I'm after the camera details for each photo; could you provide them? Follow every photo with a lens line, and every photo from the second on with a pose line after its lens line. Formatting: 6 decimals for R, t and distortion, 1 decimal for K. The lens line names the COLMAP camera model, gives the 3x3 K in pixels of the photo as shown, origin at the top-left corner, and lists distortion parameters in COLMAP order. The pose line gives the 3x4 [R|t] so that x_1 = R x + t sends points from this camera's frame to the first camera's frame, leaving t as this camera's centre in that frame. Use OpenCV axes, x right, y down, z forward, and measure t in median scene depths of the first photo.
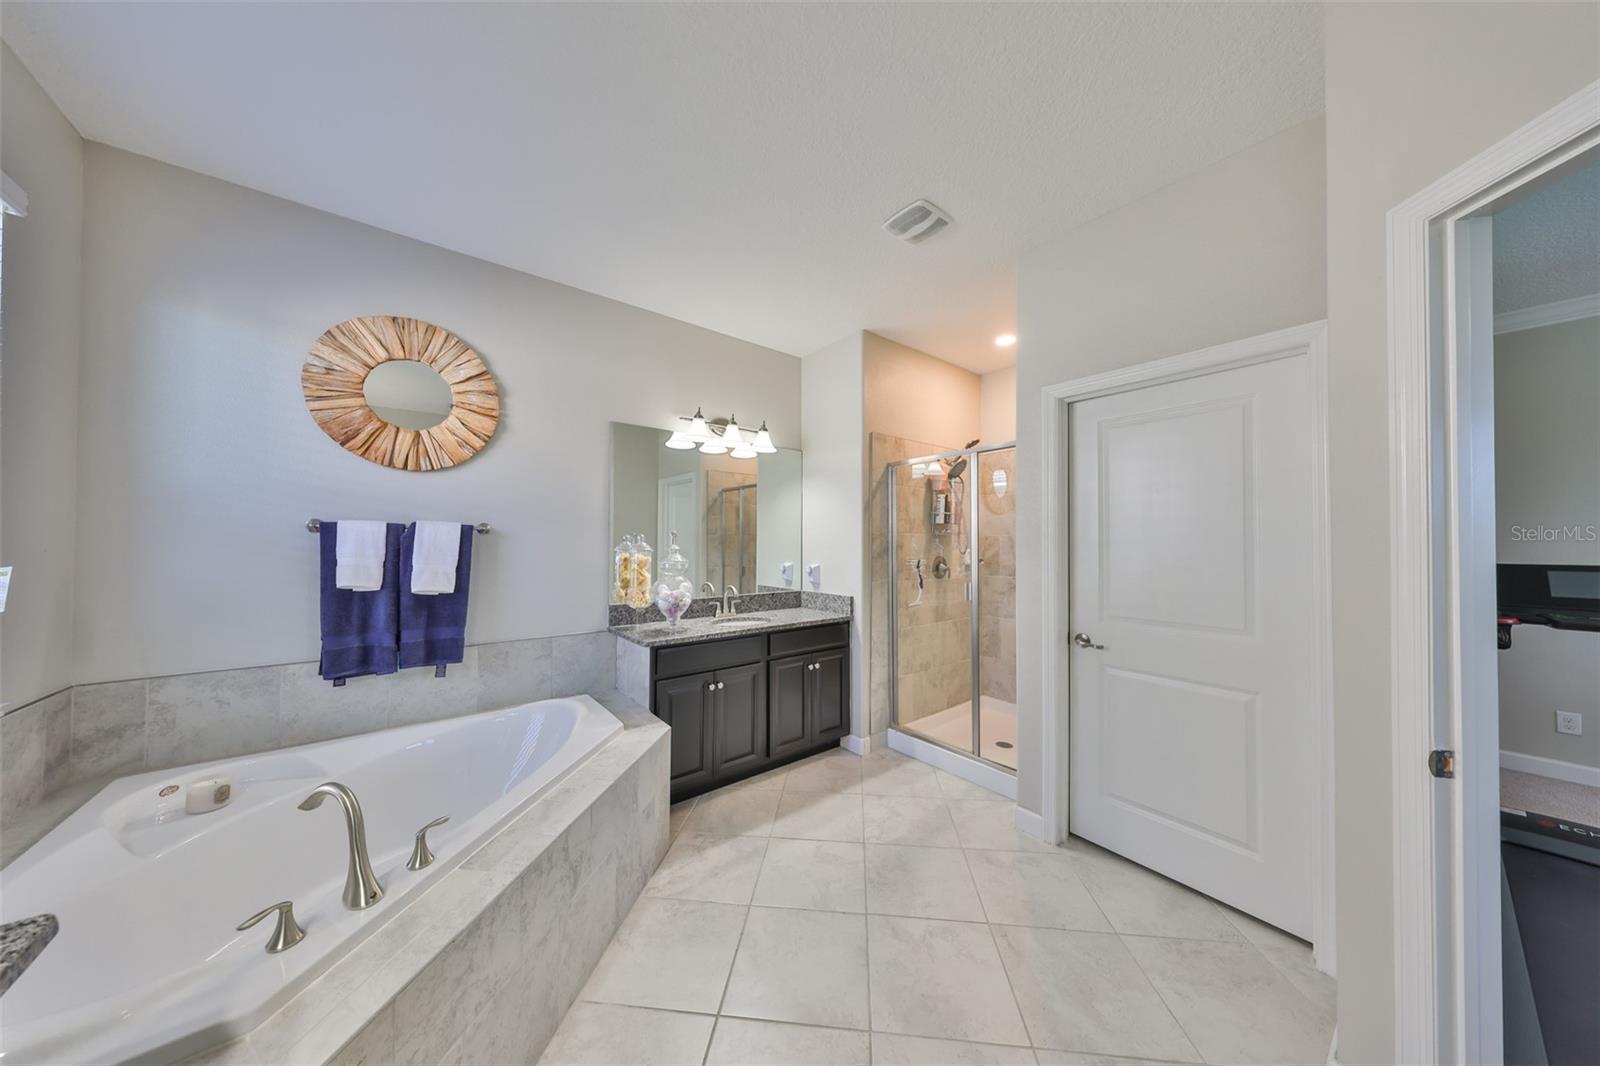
lens RADIAL K [[492.6, 0, 806.2], [0, 492.6, 537.1], [0, 0, 1]] dist [-0.003058, 0.000874]
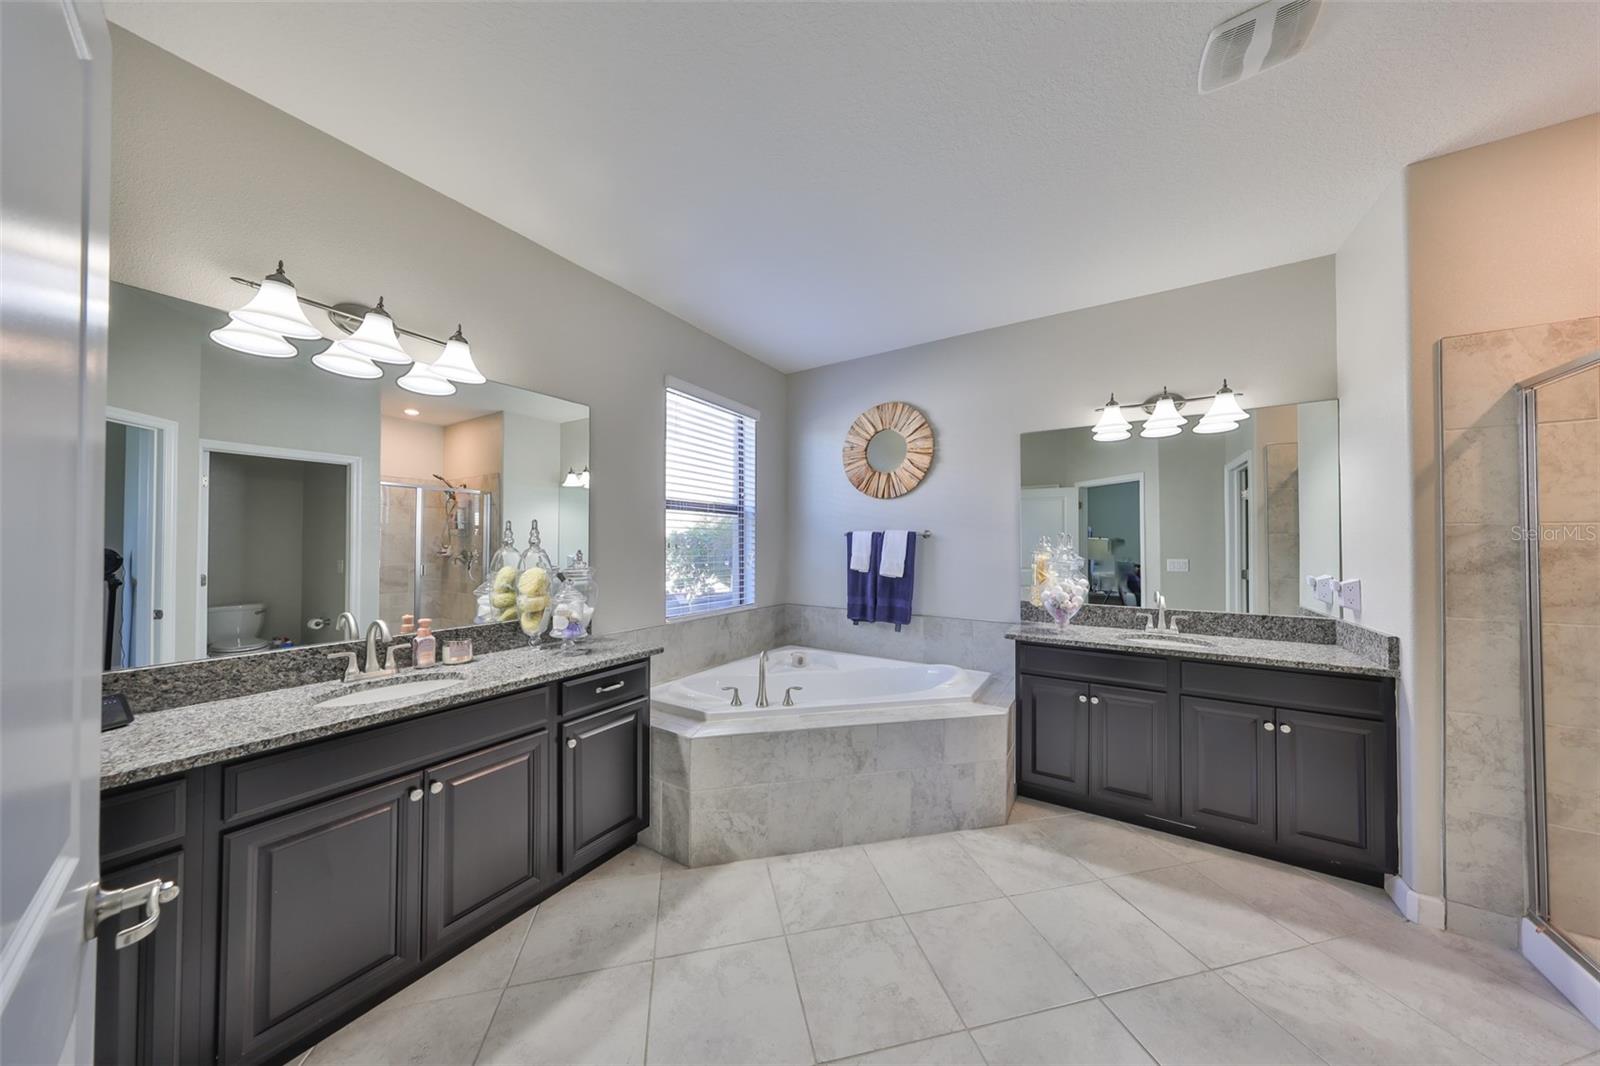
lens RADIAL K [[492.6, 0, 793.7], [0, 492.6, 537.5], [0, 0, 1]] dist [-0.003058, 0.000874]
pose [[0.311067, -0.013639, -0.950290, 0.585804], [0.009591, 0.999891, -0.011211, 0.005424], [0.950340, -0.005627, 0.311164, 0.209523]]
